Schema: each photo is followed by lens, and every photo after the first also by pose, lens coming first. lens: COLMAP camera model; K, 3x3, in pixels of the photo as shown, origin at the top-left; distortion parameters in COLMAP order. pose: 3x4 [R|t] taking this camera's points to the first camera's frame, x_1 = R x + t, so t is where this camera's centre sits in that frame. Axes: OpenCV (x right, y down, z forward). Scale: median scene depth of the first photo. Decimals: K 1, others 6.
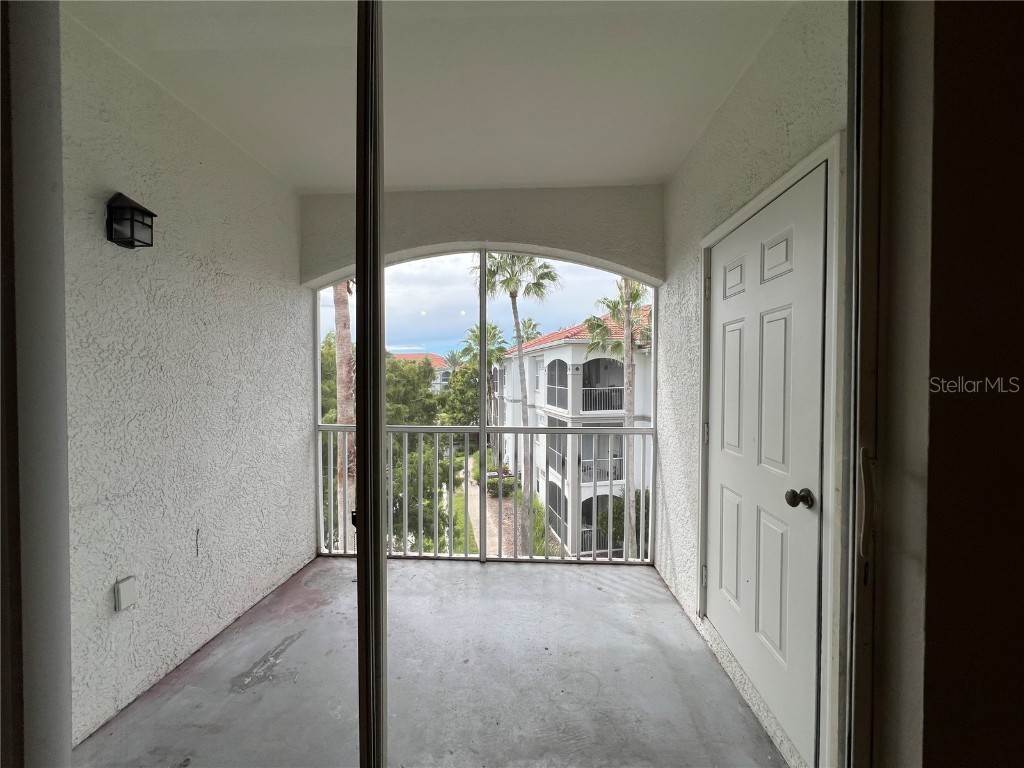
lens RADIAL K [[410.1, 0, 513.5], [0, 410.1, 384.0], [0, 0, 1]] dist [0.000515, -0.000243]
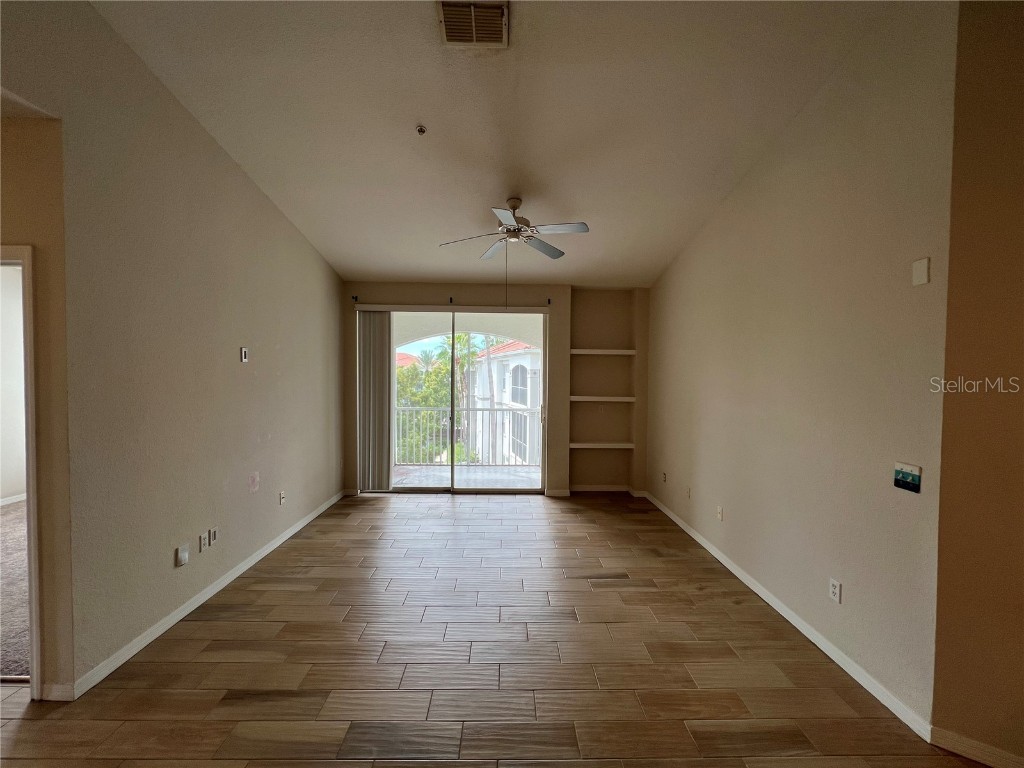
lens RADIAL K [[410.1, 0, 510.9], [0, 410.1, 382.7], [0, 0, 1]] dist [0.000515, -0.000243]
pose [[0.997865, 0.005647, 0.065071, 0.002140], [-0.005680, 0.999984, 0.000327, -0.006777], [-0.065068, -0.000695, 0.997881, -0.193747]]
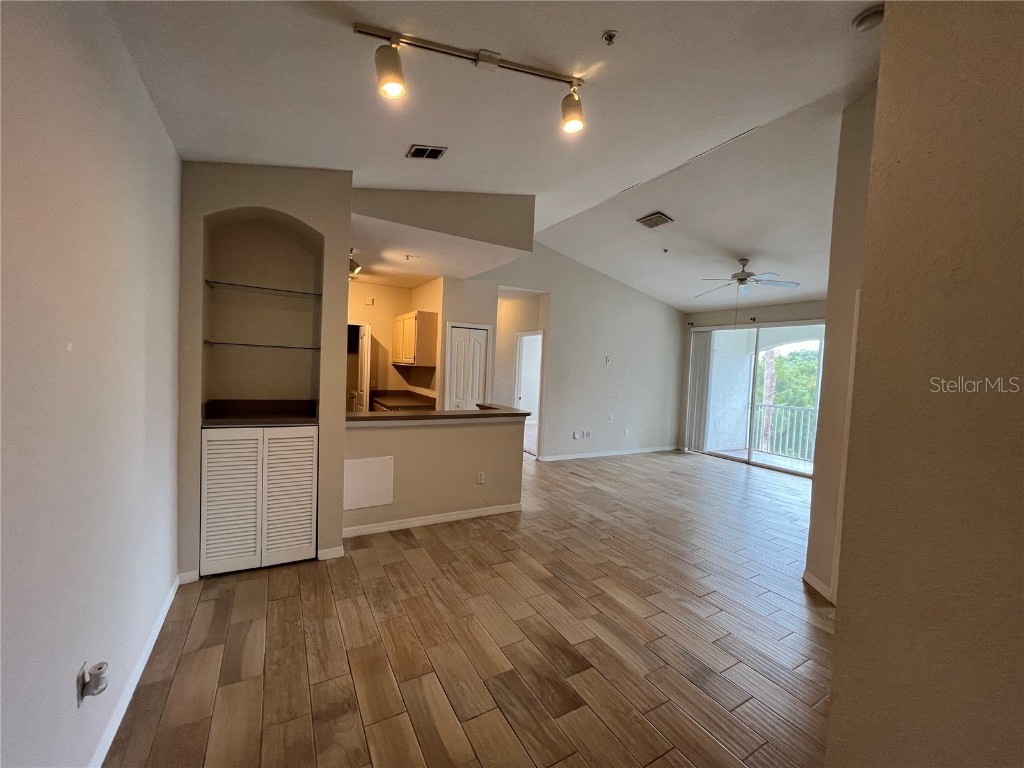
lens RADIAL K [[410.1, 0, 510.4], [0, 410.1, 384.8], [0, 0, 1]] dist [0.000515, -0.000243]
pose [[0.540398, 0.063332, -0.839022, 0.606324], [-0.062327, 0.997437, 0.035146, 0.007364], [0.839098, 0.033301, 0.542960, -0.563696]]
